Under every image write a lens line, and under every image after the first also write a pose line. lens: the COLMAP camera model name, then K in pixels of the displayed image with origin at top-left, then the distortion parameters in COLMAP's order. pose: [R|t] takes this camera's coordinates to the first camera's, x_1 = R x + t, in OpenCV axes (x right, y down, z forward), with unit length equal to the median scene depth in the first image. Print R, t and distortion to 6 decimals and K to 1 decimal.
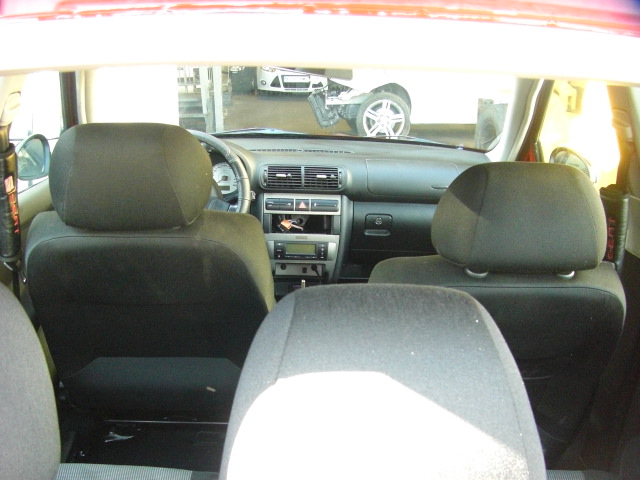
lens RADIAL K [[692.3, 0, 326.1], [0, 692.3, 238.4], [0, 0, 1]] dist [-0.126484, 0.000000]
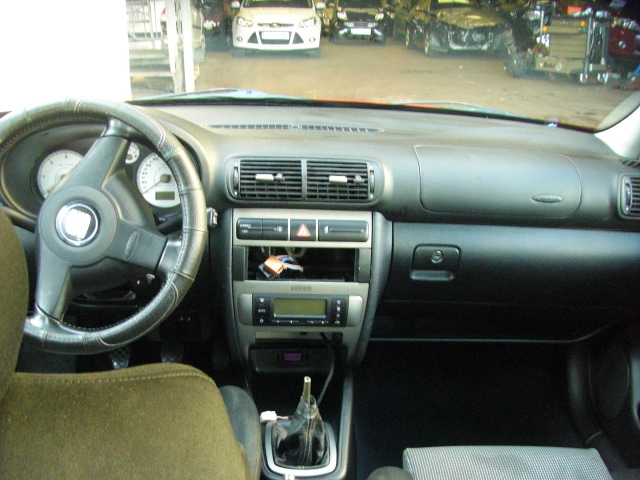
lens RADIAL K [[692.3, 0, 313.2], [0, 692.3, 240.8], [0, 0, 1]] dist [-0.126484, 0.000000]
pose [[0.999911, -0.000209, 0.013376, -0.033428], [-0.000581, 0.998255, 0.059053, -0.071938], [-0.013365, -0.059055, 0.998165, 0.442682]]
